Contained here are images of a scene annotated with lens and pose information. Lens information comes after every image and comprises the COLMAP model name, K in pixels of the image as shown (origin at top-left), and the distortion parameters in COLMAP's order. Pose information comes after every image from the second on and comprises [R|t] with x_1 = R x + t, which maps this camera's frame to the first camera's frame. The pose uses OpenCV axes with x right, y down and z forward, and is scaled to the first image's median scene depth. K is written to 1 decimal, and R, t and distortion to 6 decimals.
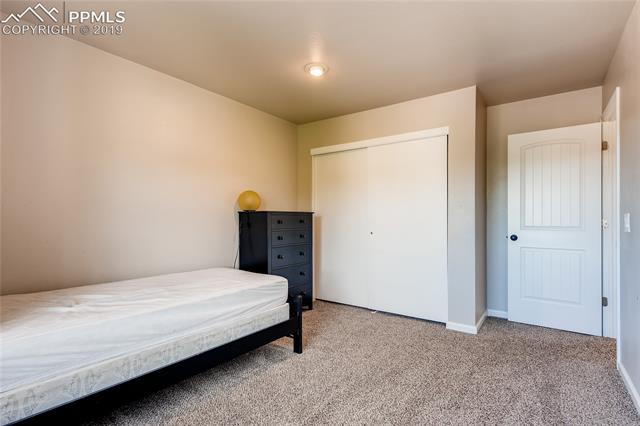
lens RADIAL K [[309.7, 0, 318.6], [0, 309.7, 212.1], [0, 0, 1]] dist [-0.002704, -0.000320]
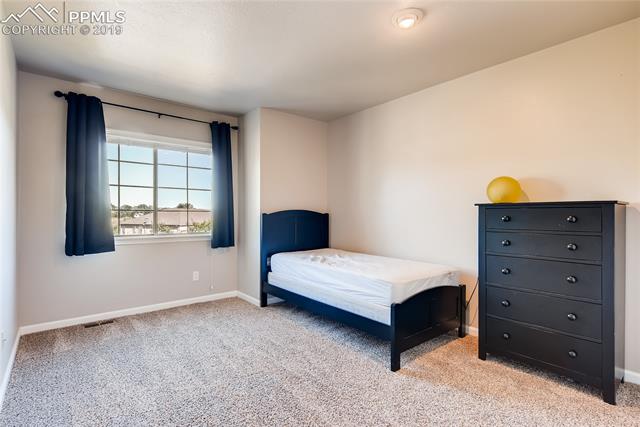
lens RADIAL K [[309.7, 0, 319.5], [0, 309.7, 213.5], [0, 0, 1]] dist [-0.002704, -0.000320]
pose [[-0.236415, -0.005680, -0.971635, 0.869081], [0.018846, 0.999768, -0.010430, 0.027027], [0.971469, -0.020778, -0.236254, 1.068049]]
